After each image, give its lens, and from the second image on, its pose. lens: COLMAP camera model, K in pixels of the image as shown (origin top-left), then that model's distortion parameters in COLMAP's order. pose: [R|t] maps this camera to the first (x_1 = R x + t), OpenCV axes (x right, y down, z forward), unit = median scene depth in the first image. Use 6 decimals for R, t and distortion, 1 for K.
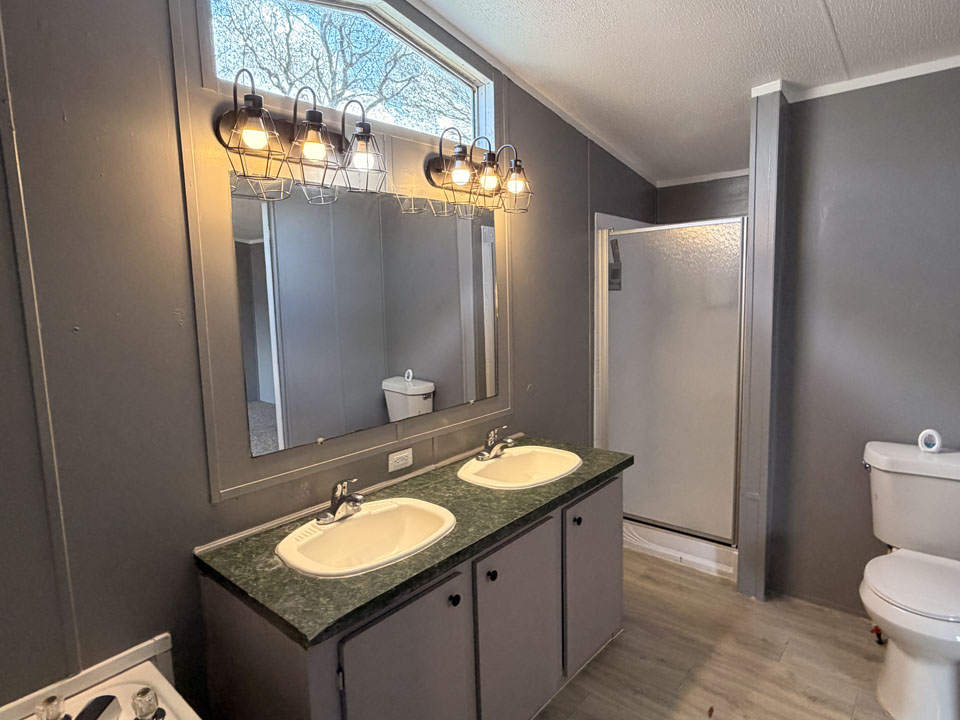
lens RADIAL K [[548.7, 0, 477.2], [0, 548.7, 358.7], [0, 0, 1]] dist [-0.012782, -0.004216]
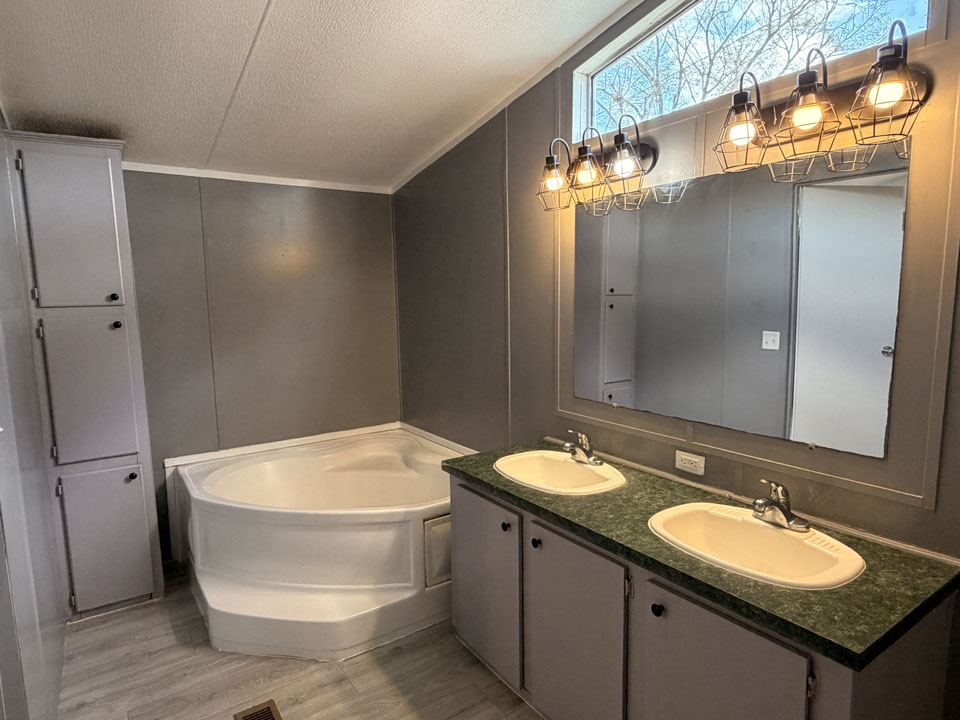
lens RADIAL K [[548.7, 0, 480.7], [0, 548.7, 365.5], [0, 0, 1]] dist [-0.012782, -0.004216]
pose [[-0.242951, 0.152132, -0.958035, 0.808512], [-0.102951, 0.978004, 0.181410, -0.109990], [0.964560, 0.142705, -0.221945, 0.827973]]
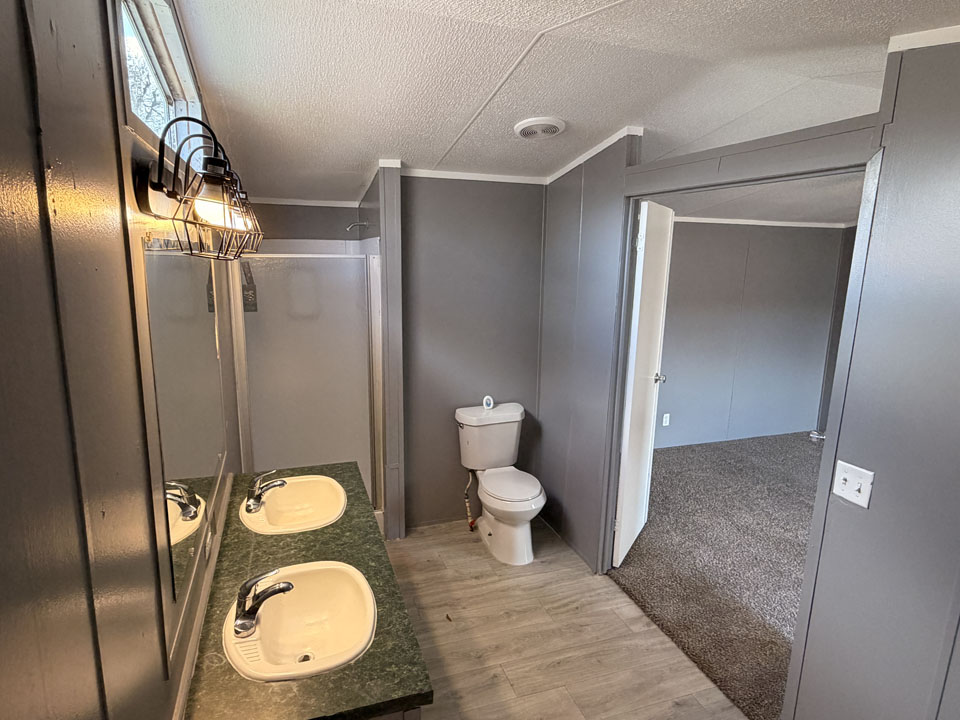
lens RADIAL K [[548.7, 0, 485.4], [0, 548.7, 355.5], [0, 0, 1]] dist [-0.012782, -0.004216]
pose [[0.483290, -0.121955, 0.866924, -0.640283], [0.074083, 0.992395, 0.098306, -0.163839], [-0.872320, 0.016714, 0.488649, 0.175657]]
